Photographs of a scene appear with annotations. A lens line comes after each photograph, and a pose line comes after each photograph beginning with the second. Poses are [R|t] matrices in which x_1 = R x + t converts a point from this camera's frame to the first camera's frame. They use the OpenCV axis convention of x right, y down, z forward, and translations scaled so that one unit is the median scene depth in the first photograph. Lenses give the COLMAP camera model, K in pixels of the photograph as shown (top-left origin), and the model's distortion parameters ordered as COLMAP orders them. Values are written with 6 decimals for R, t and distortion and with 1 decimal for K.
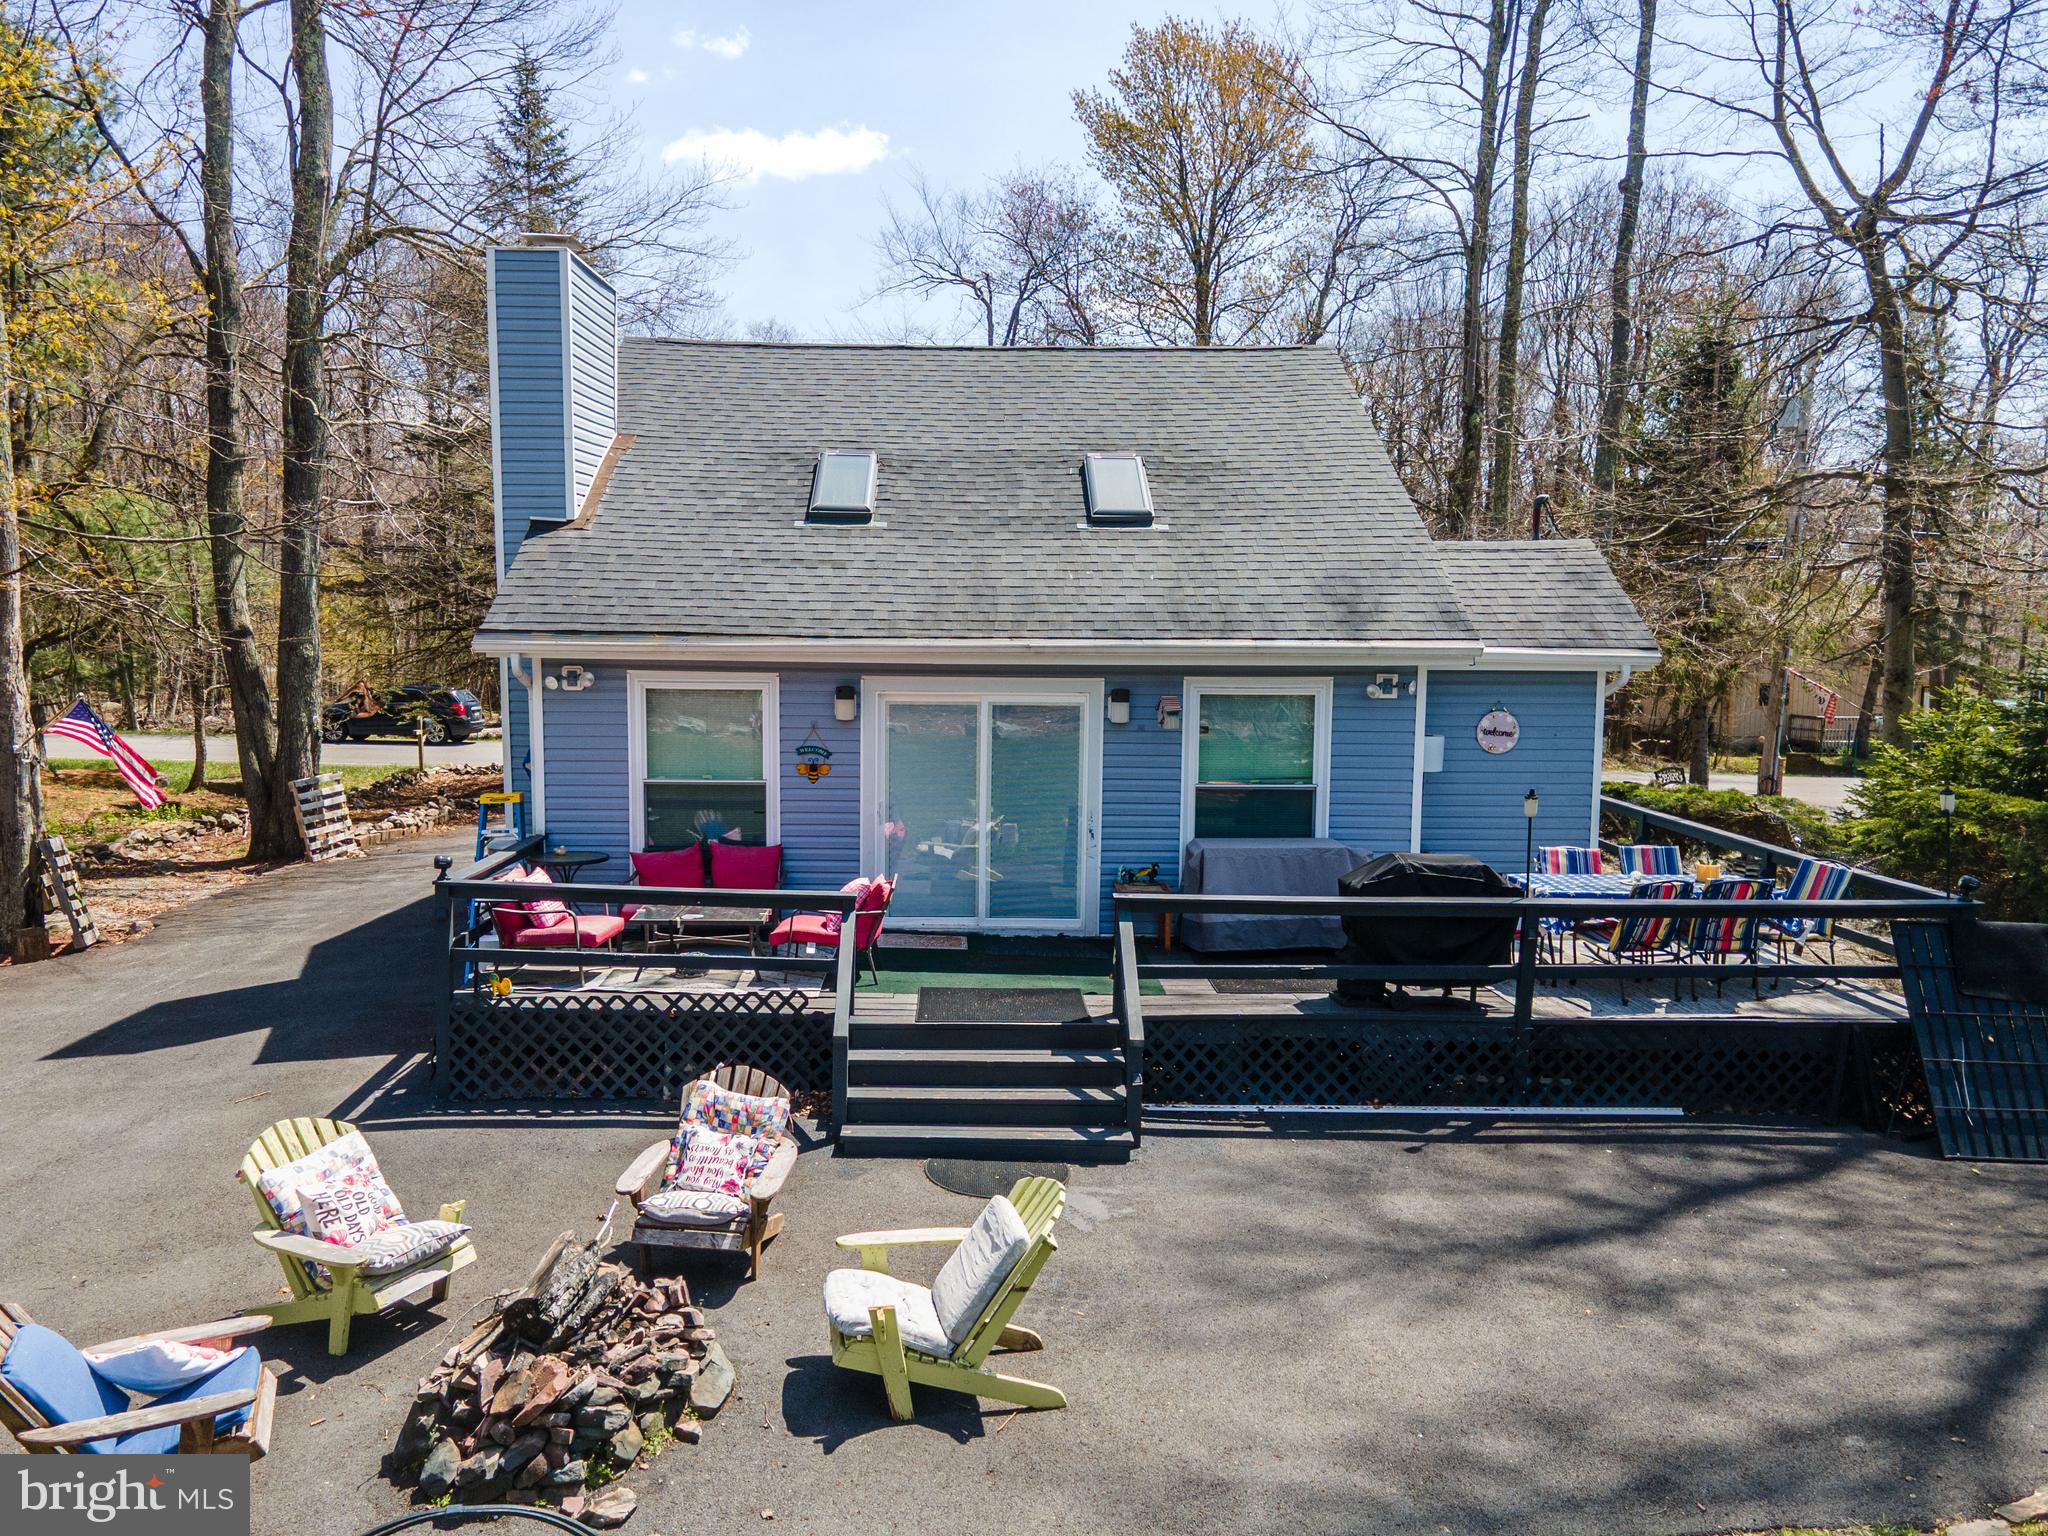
lens RADIAL K [[1486.0, 0, 1010.7], [0, 1486.0, 770.7], [0, 0, 1]] dist [0.038976, 0.012541]
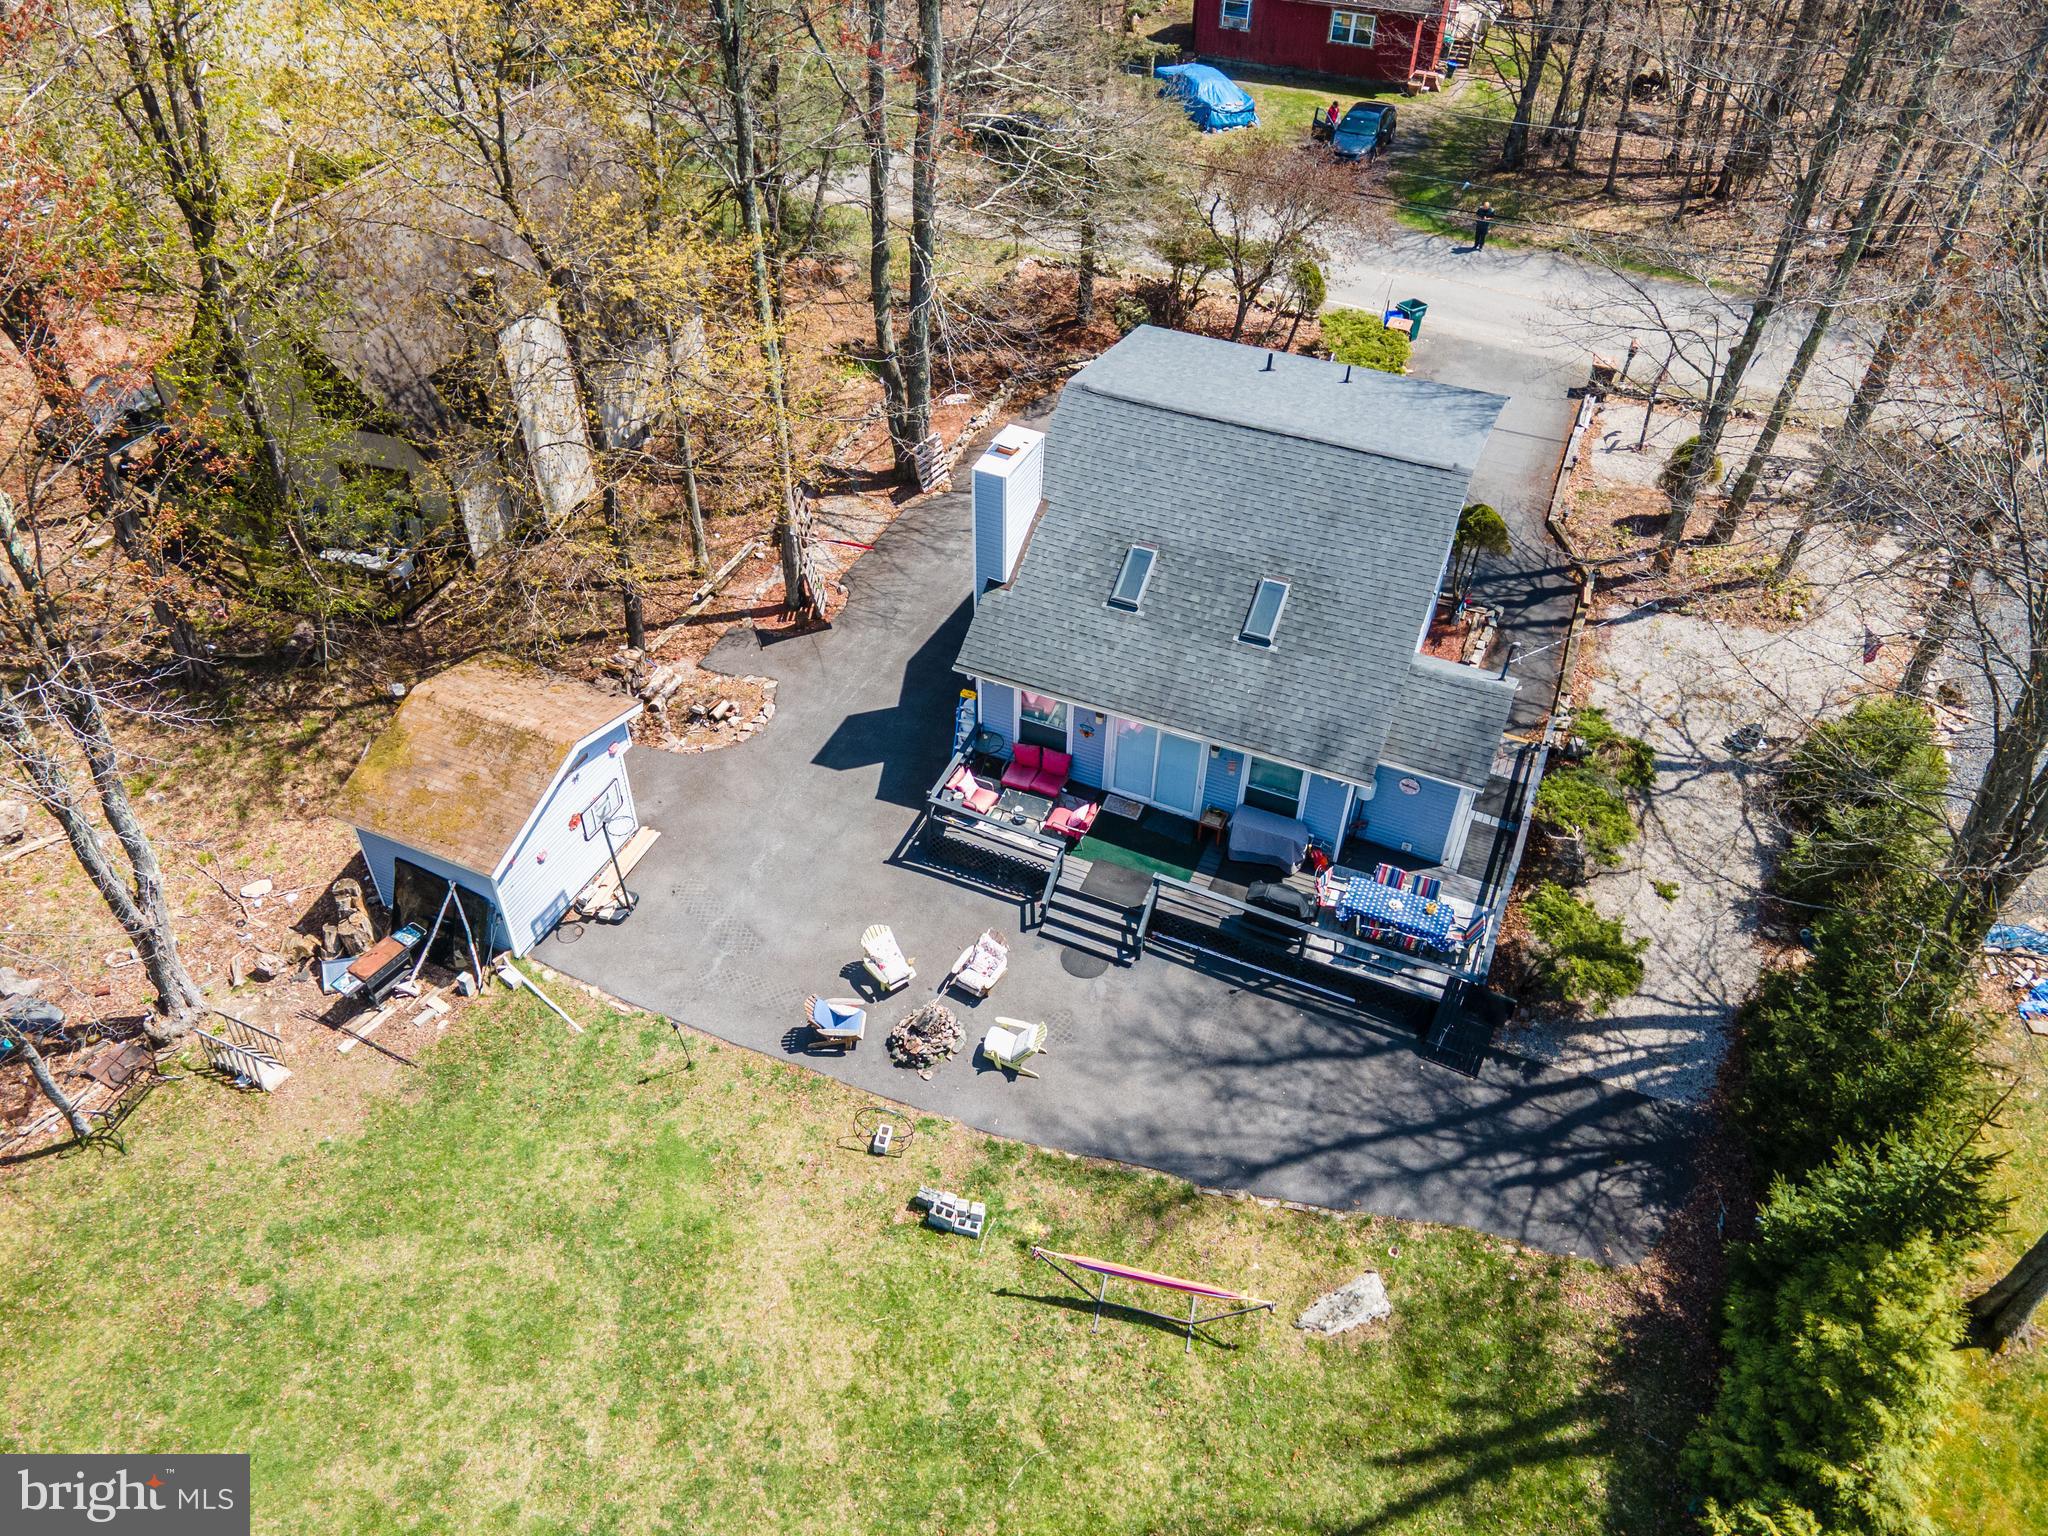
lens RADIAL K [[1486.0, 0, 1010.6], [0, 1486.0, 773.2], [0, 0, 1]] dist [0.038976, 0.012541]
pose [[0.902524, 0.292547, -0.316016, 0.506790], [-0.040269, 0.787947, 0.614425, -1.363574], [0.428752, -0.541808, 0.722922, -0.748104]]
